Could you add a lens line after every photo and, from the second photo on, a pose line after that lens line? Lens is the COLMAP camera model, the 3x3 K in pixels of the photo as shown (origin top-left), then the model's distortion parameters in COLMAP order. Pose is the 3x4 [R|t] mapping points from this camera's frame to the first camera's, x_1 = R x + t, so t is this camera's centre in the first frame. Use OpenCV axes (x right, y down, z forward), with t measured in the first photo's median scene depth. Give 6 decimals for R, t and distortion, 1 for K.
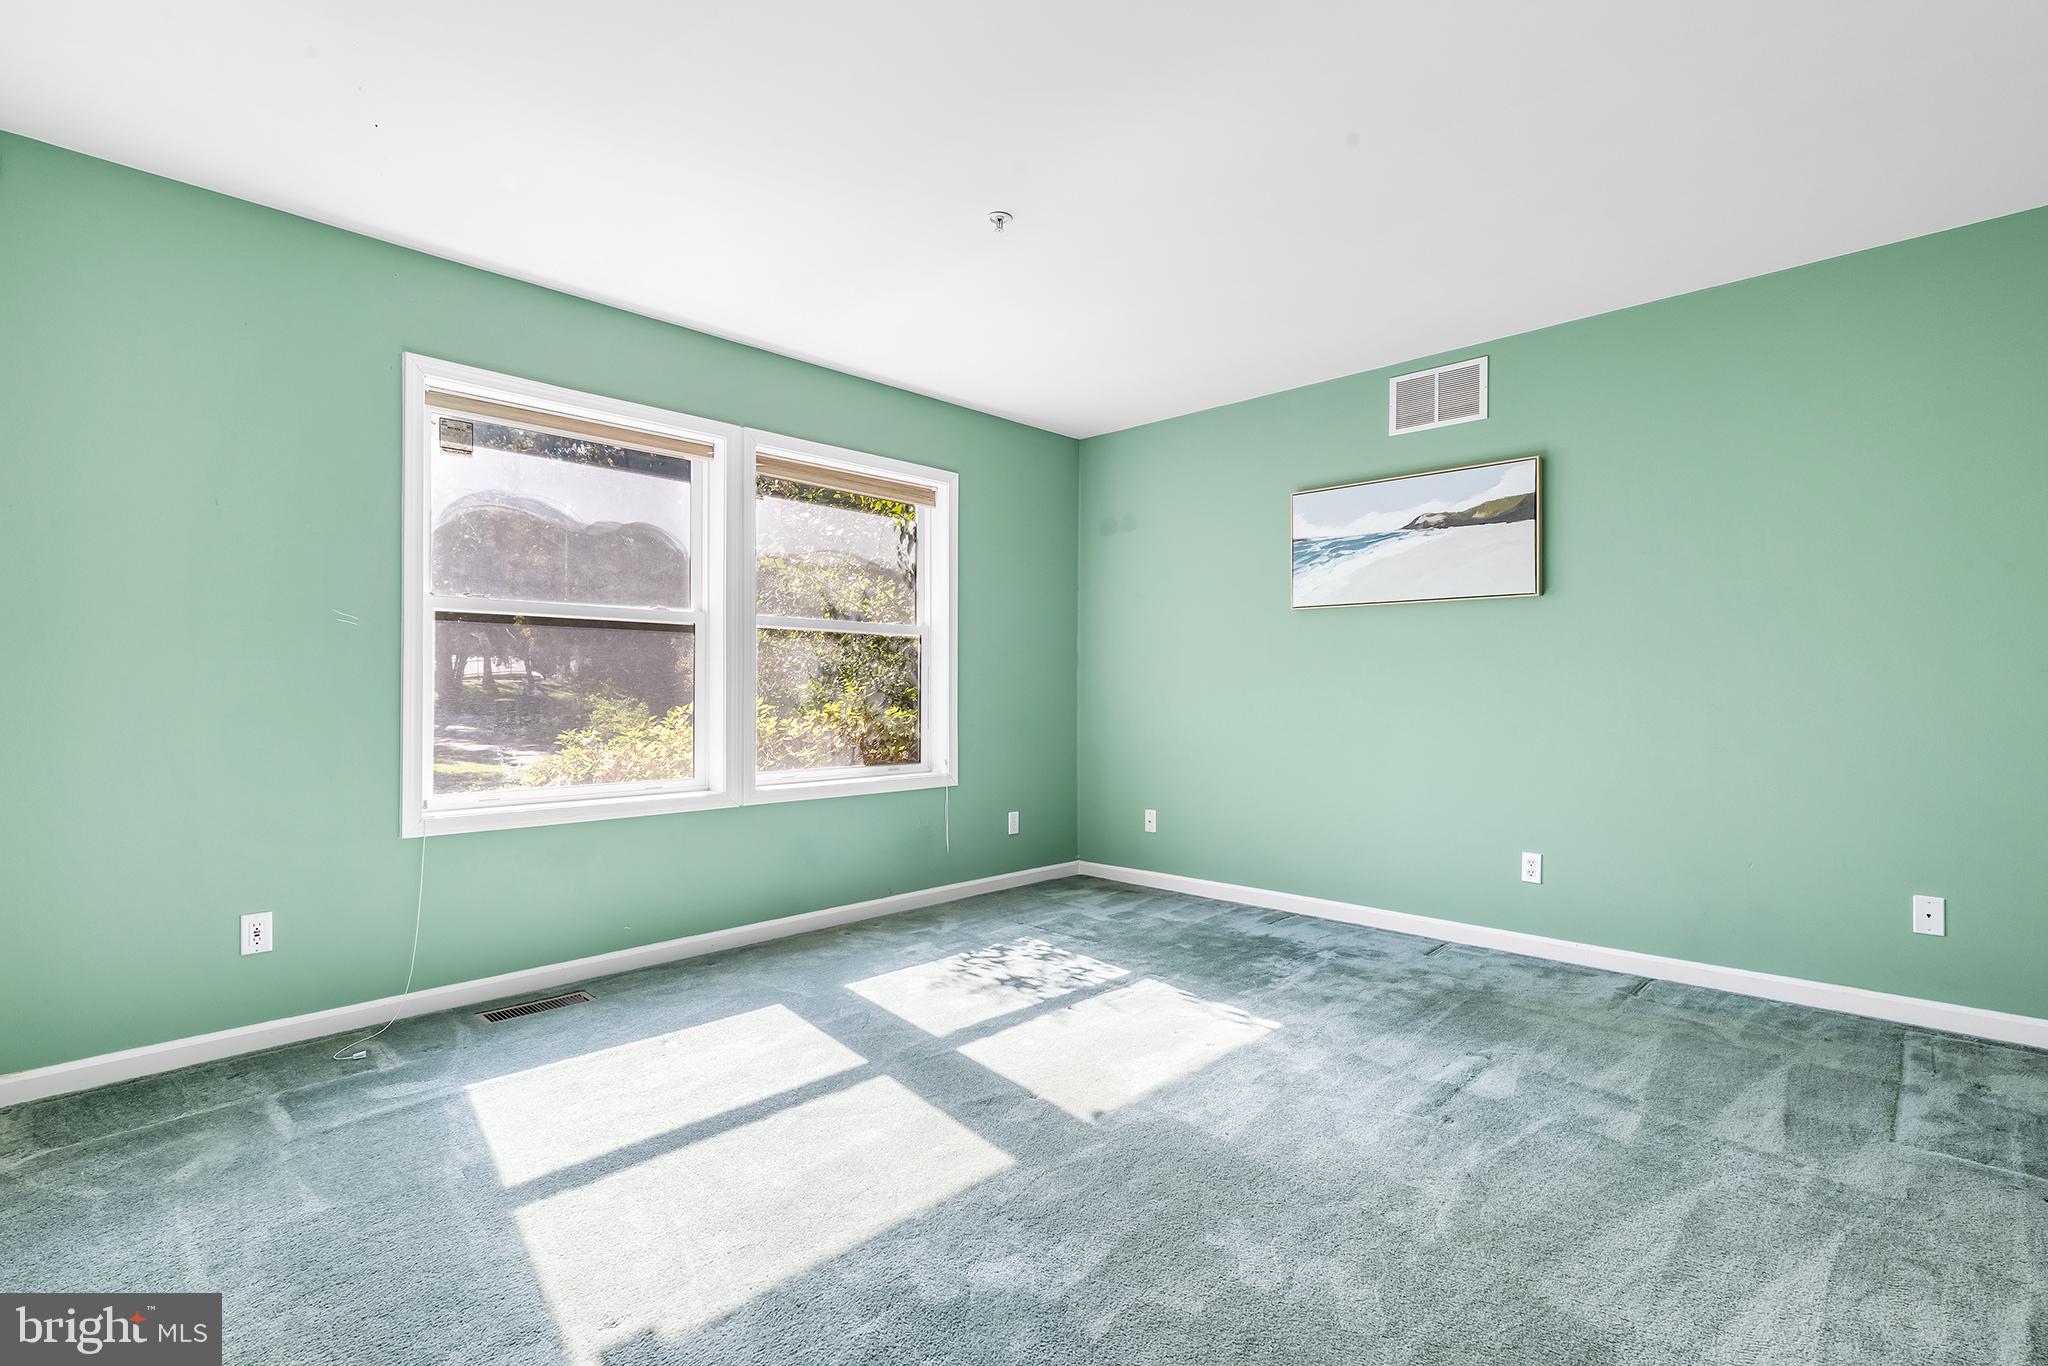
lens RADIAL K [[955.9, 0, 1032.4], [0, 955.9, 677.4], [0, 0, 1]] dist [0.002453, 0.000087]
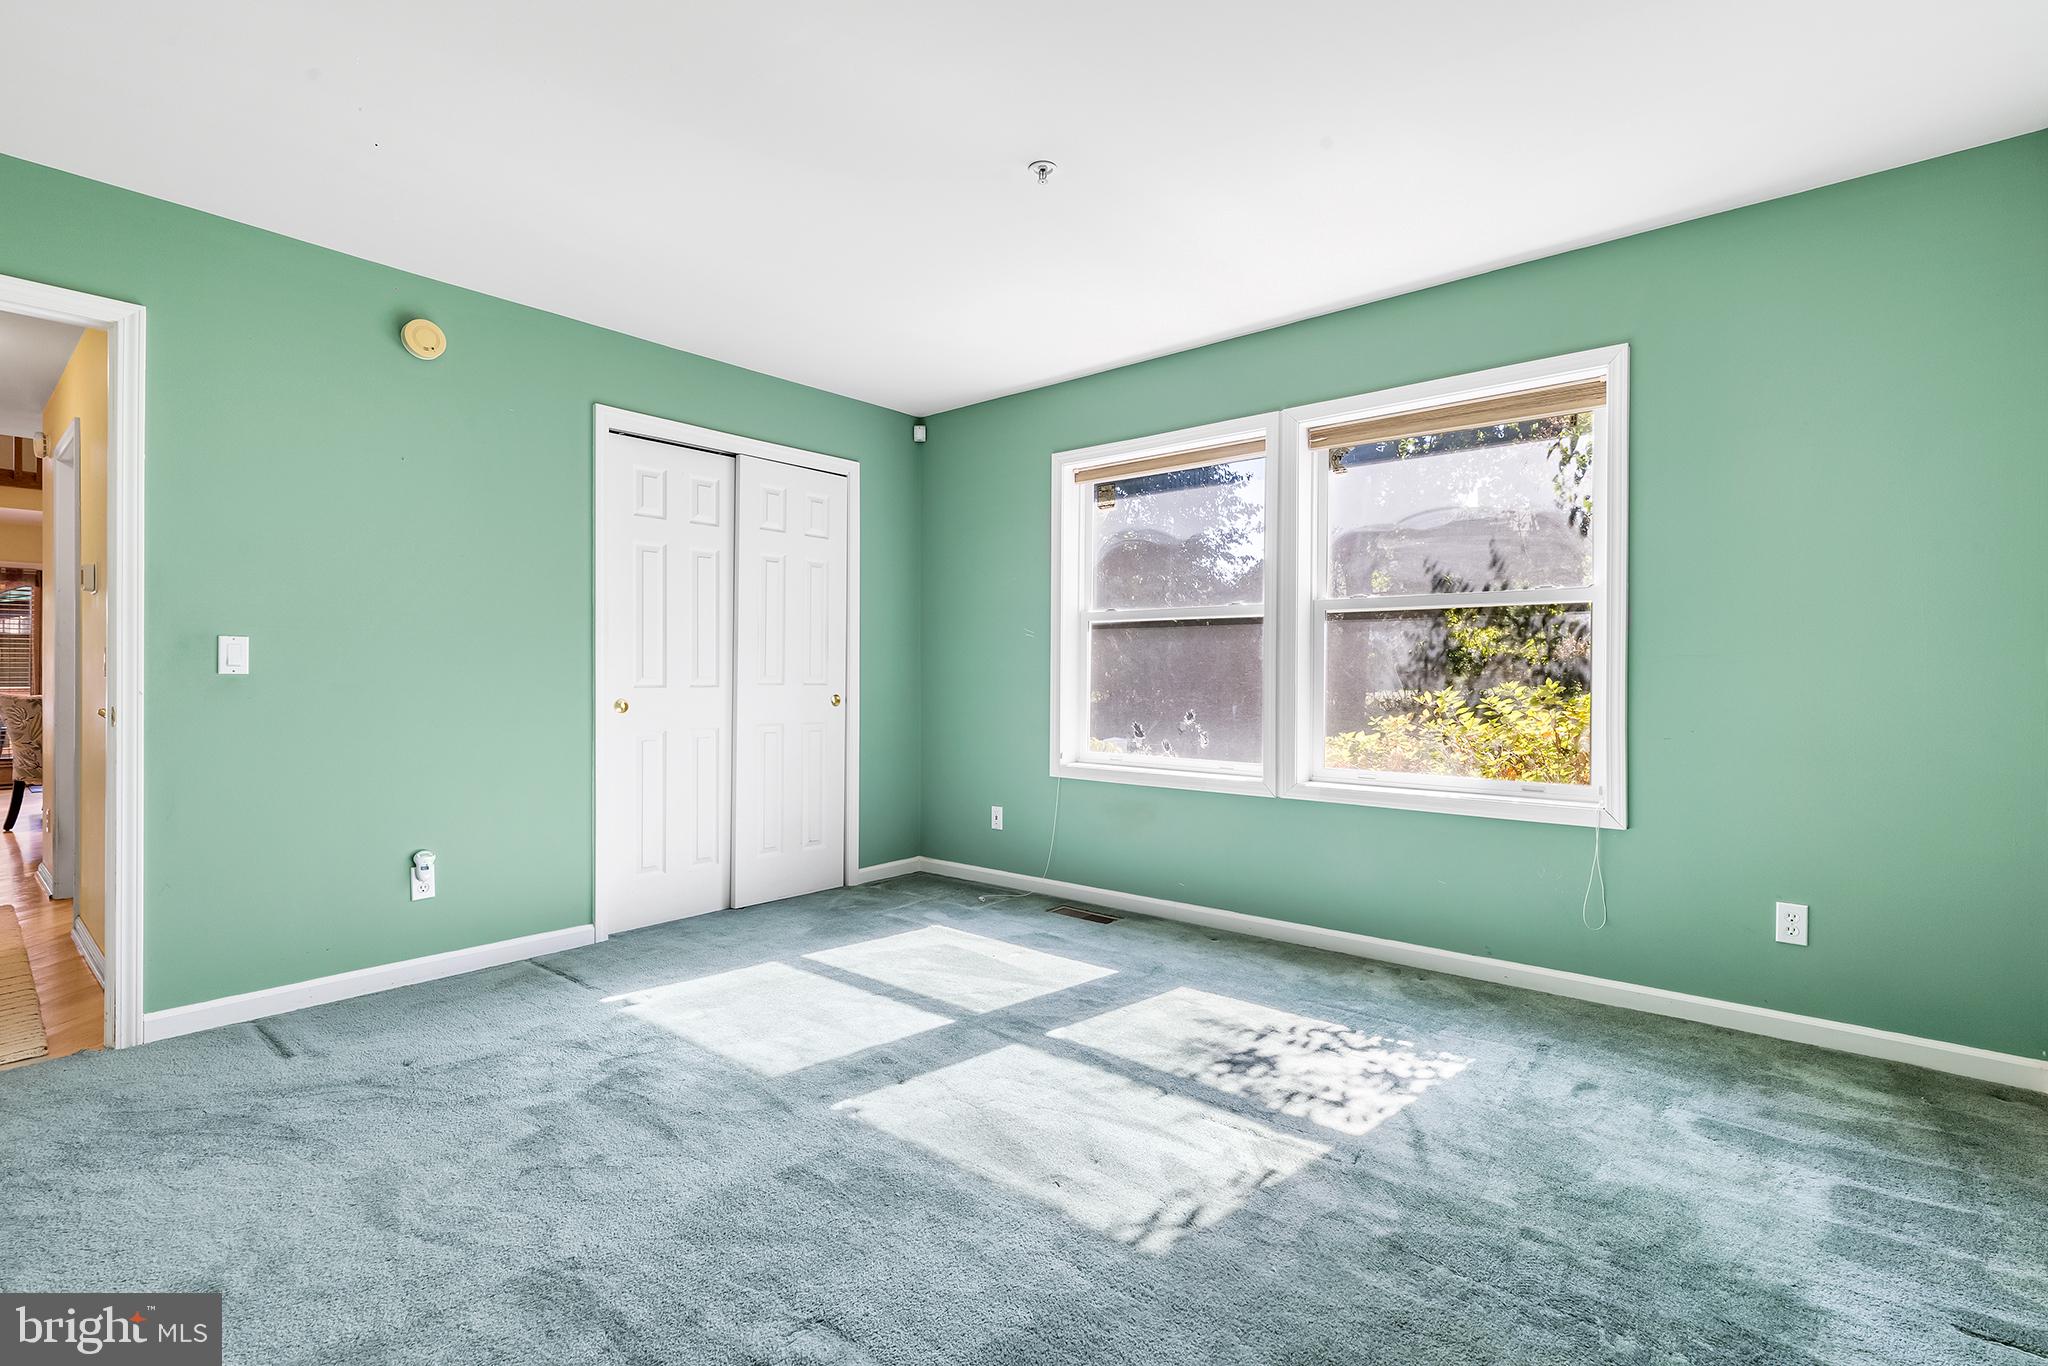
lens RADIAL K [[932.2, 0, 1029.2], [0, 932.2, 670.4], [0, 0, 1]] dist [0.002075, 0.000517]
pose [[0.061845, -0.009213, -0.998043, 0.691671], [0.008317, 0.999927, -0.008715, 0.011112], [0.998051, -0.007762, 0.061917, 0.749819]]
